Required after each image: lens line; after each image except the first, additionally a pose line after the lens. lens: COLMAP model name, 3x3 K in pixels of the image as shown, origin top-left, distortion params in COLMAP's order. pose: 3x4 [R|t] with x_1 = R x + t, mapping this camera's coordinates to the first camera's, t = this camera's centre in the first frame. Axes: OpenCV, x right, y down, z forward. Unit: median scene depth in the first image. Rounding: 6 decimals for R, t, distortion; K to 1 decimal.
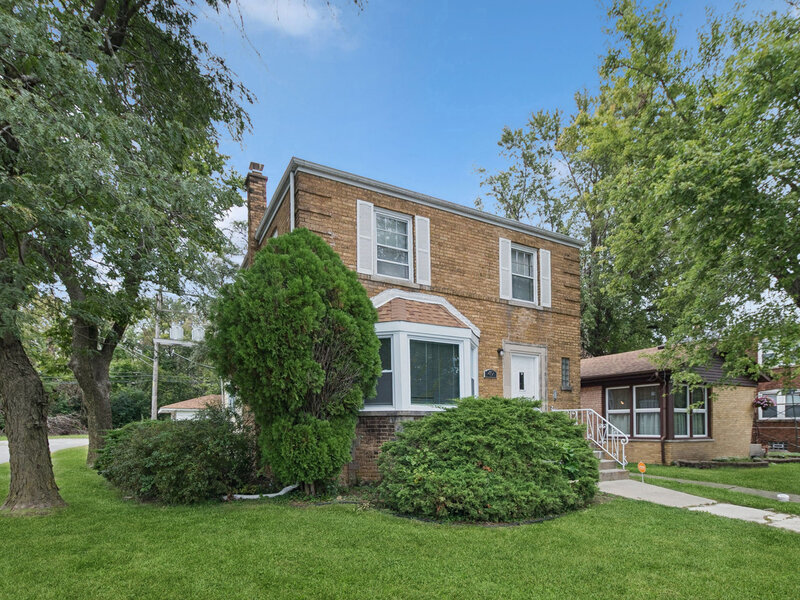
lens RADIAL K [[398.4, 0, 404.4], [0, 398.4, 304.8], [0, 0, 1]] dist [-0.001610, 0.000272]
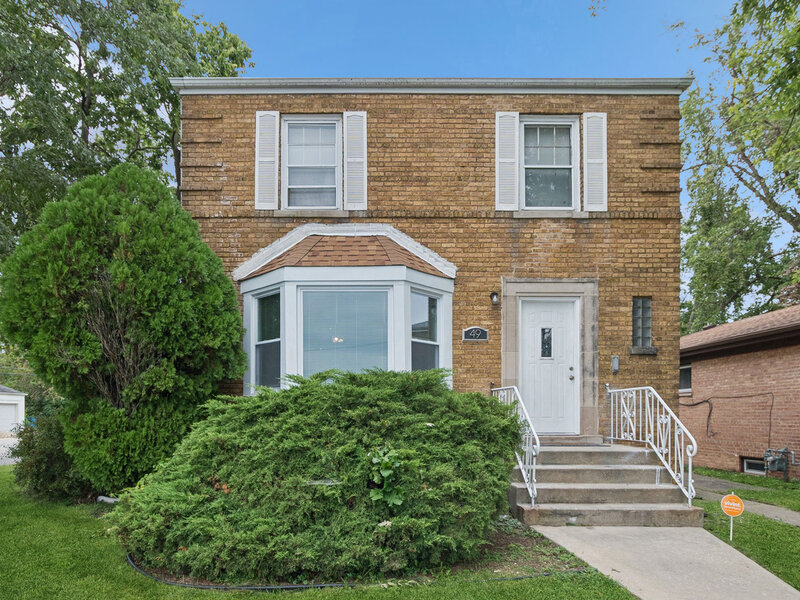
lens RADIAL K [[510.6, 0, 400.0], [0, 510.6, 277.5], [0, 0, 1]] dist [0.000834, 0.001012]
pose [[0.885127, -0.116039, -0.450650, 0.456443], [0.129222, 0.991615, -0.001527, 0.068864], [0.447049, -0.056882, 0.892699, 0.231776]]
